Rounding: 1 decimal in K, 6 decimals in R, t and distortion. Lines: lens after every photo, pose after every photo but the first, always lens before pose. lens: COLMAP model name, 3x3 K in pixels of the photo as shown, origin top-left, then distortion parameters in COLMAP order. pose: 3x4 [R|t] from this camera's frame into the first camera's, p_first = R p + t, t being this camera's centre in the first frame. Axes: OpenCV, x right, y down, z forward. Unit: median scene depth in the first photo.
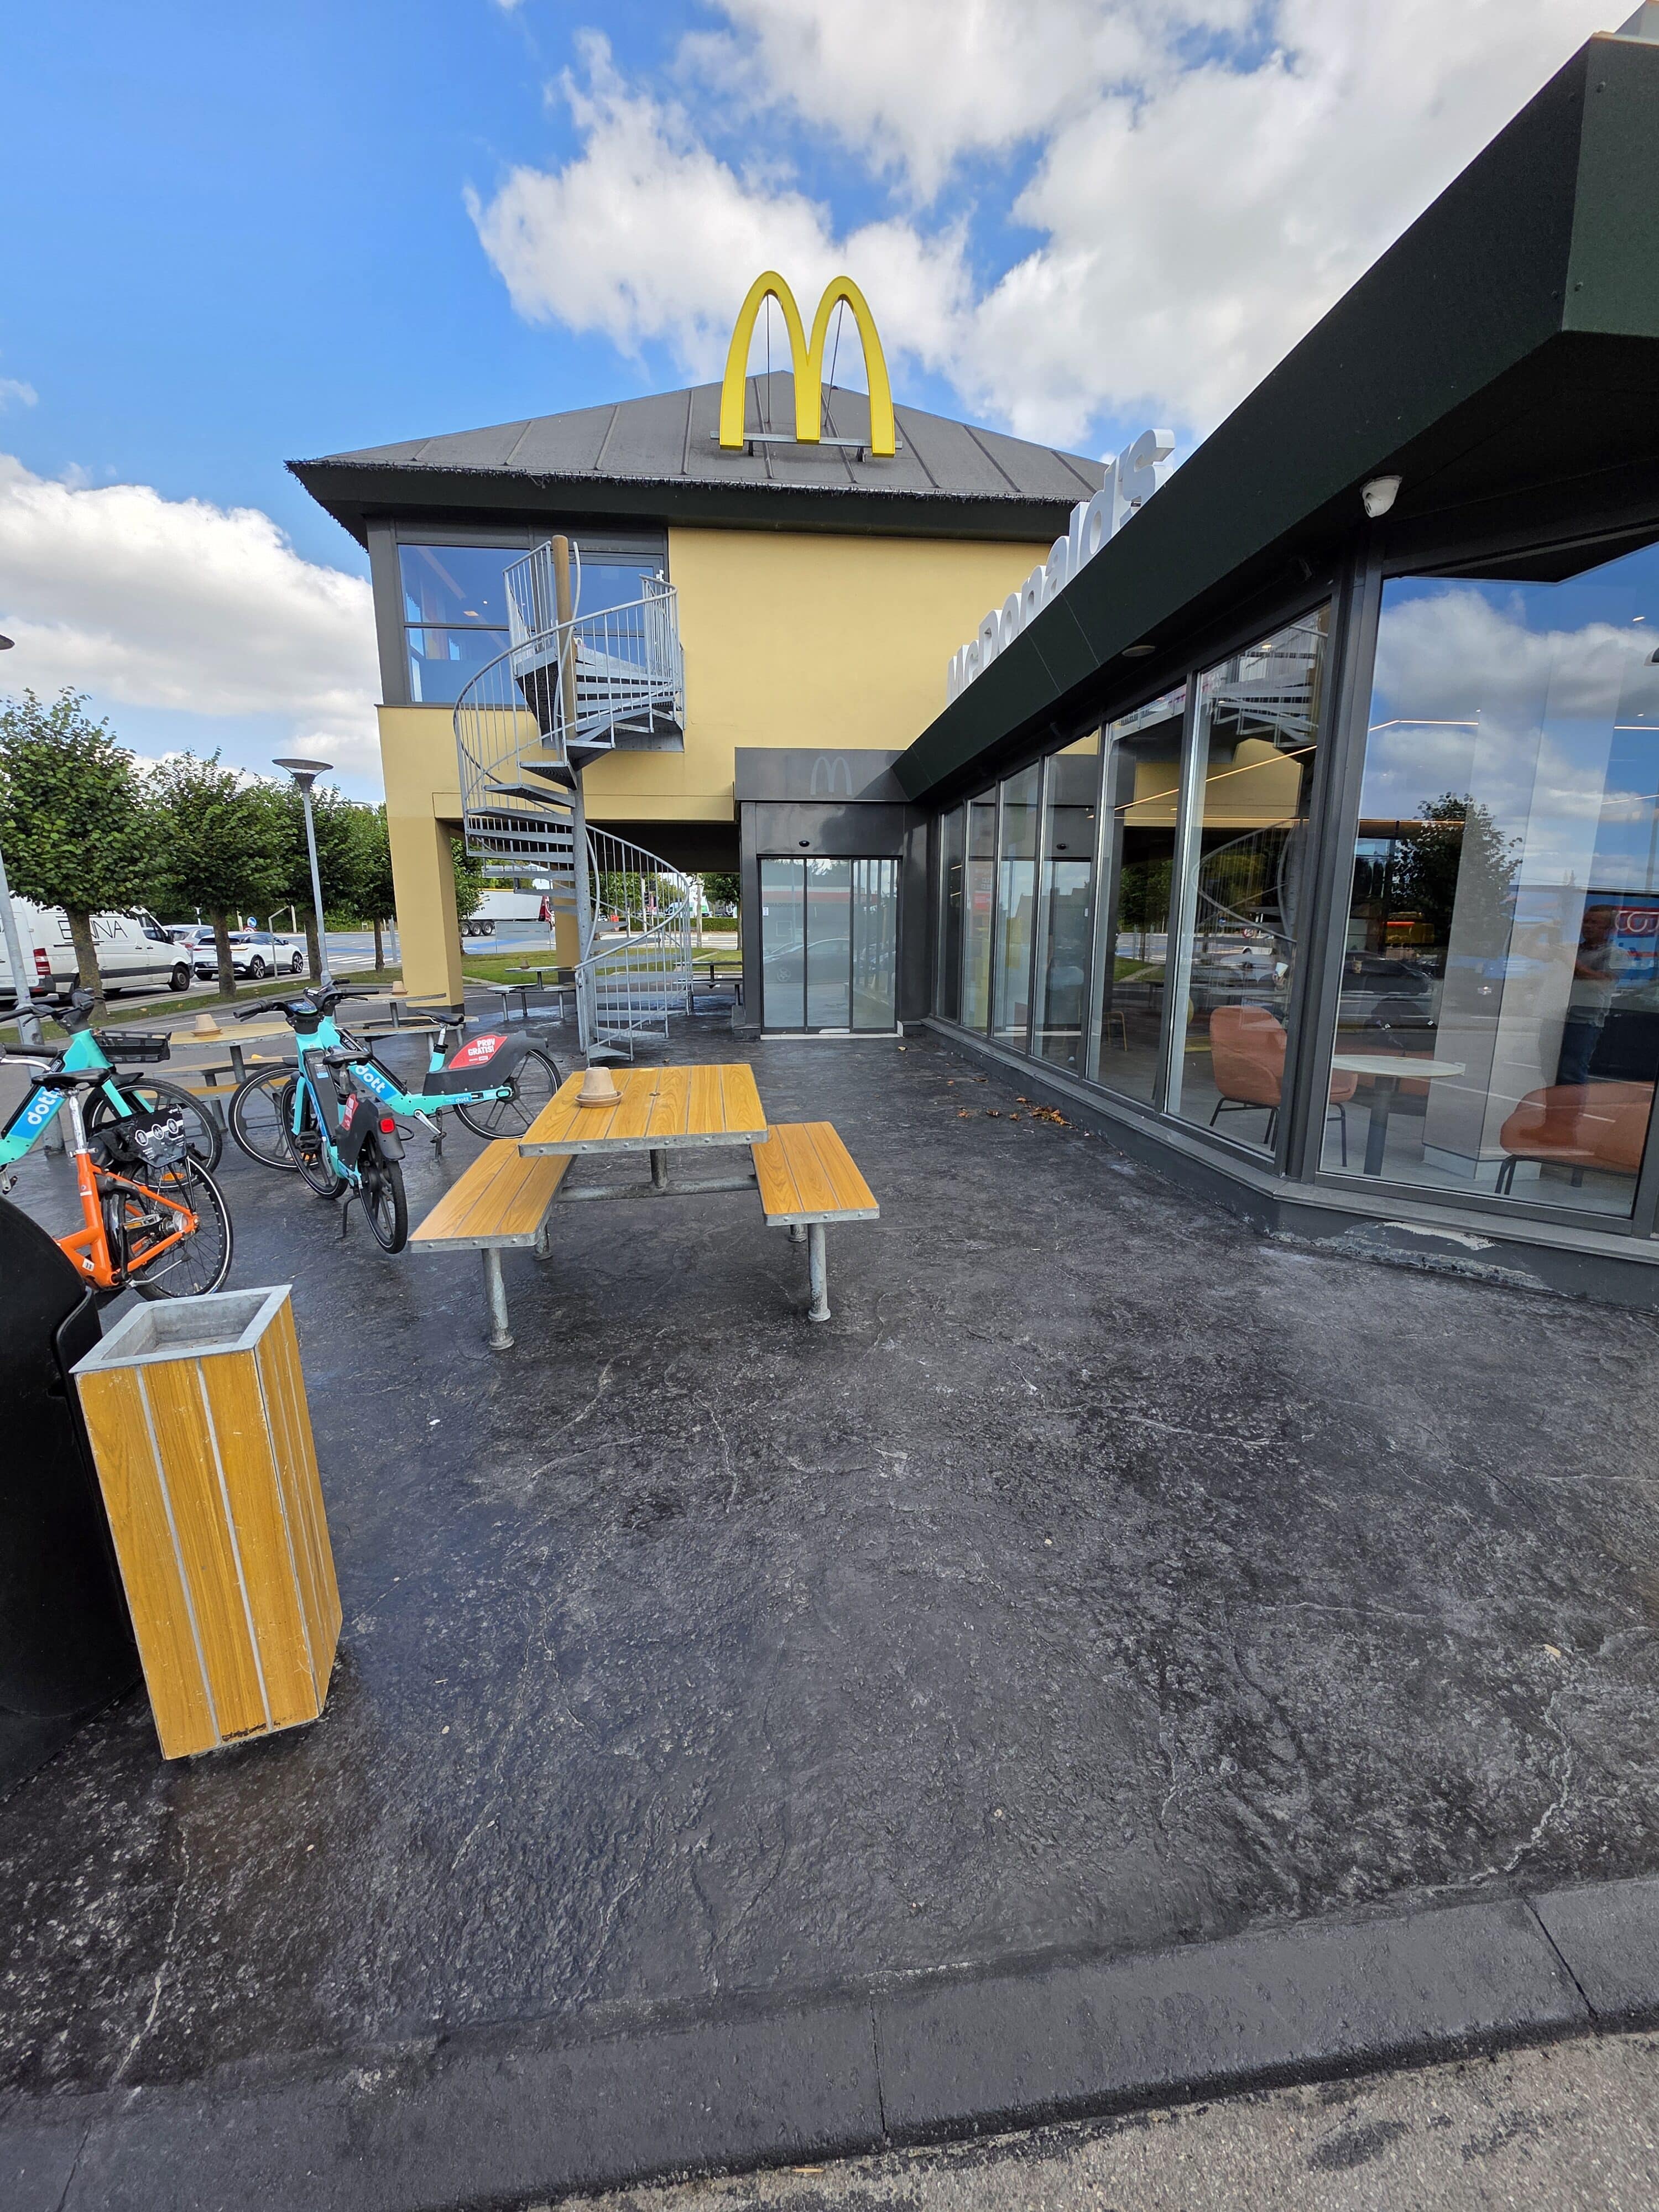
lens RADIAL K [[875.2, 0, 832.5], [0, 875.2, 1109.2], [0, 0, 1]] dist [-0.000038, 0.000655]
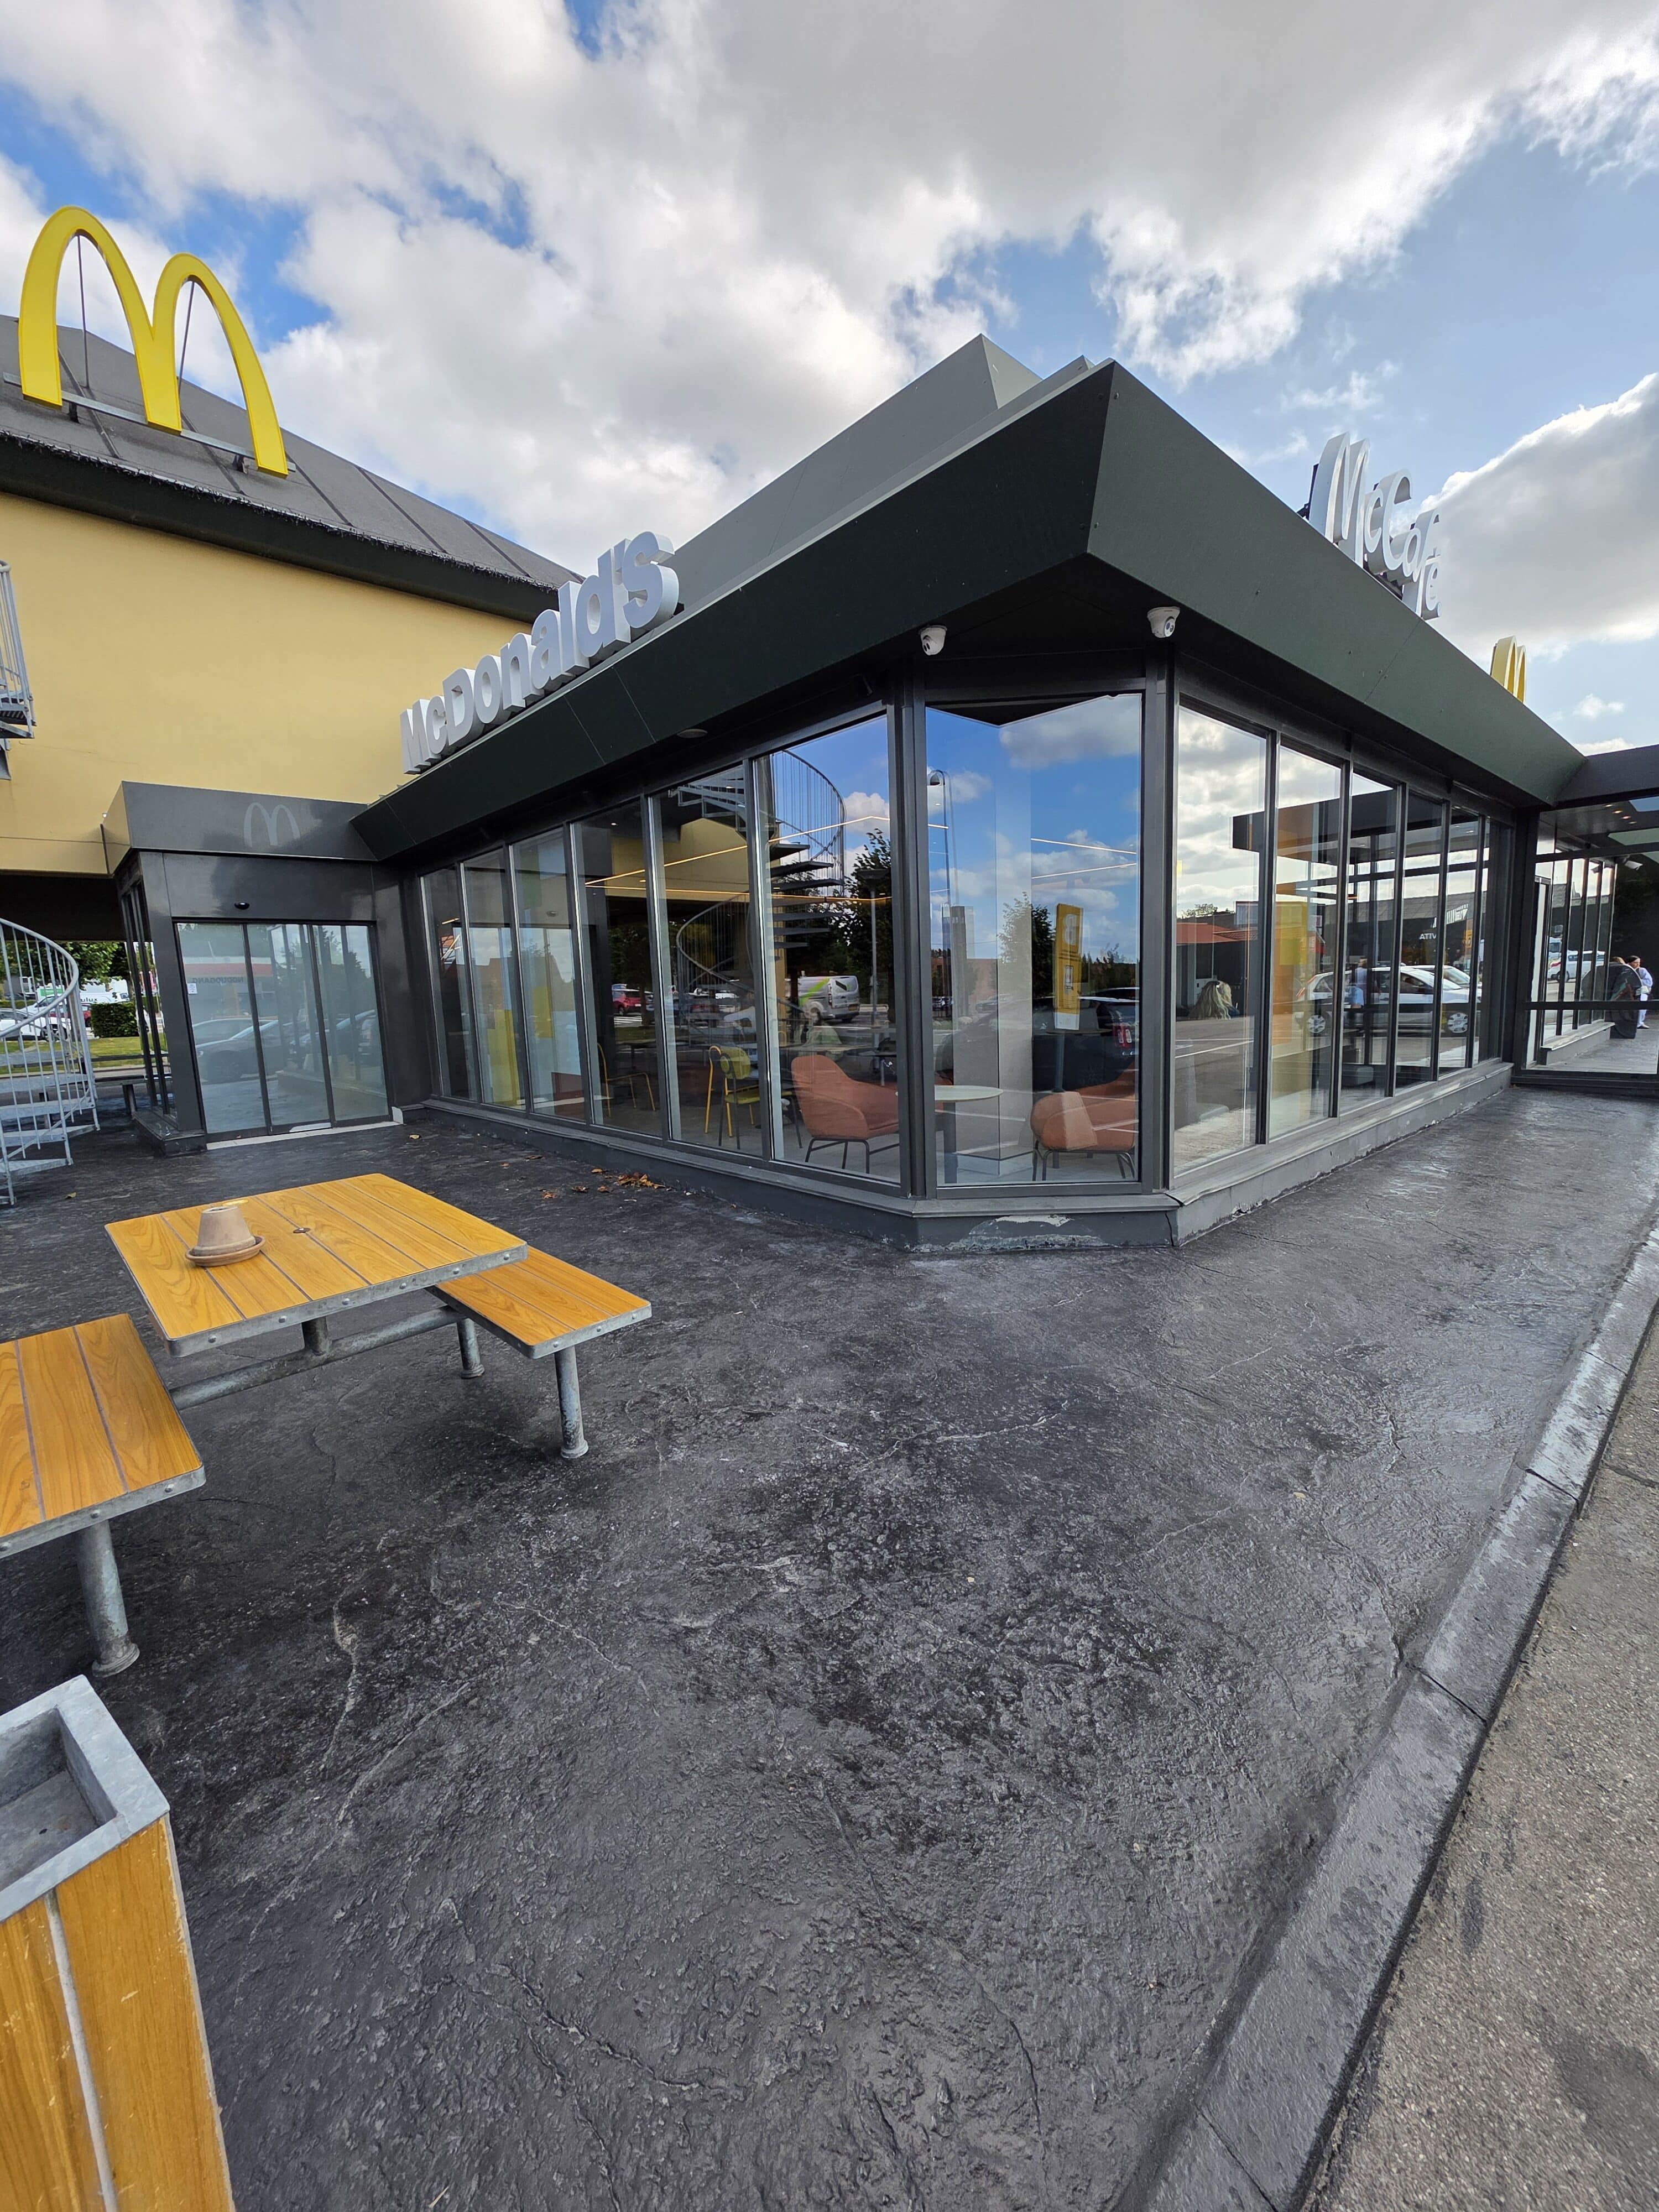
lens RADIAL K [[875.2, 0, 832.5], [0, 875.2, 1109.2], [0, 0, 1]] dist [-0.000038, 0.000655]
pose [[0.806622, -0.114524, 0.579867, -0.234787], [0.156666, 0.987386, -0.022920, -0.028358], [-0.569927, 0.109333, 0.814389, 0.113741]]
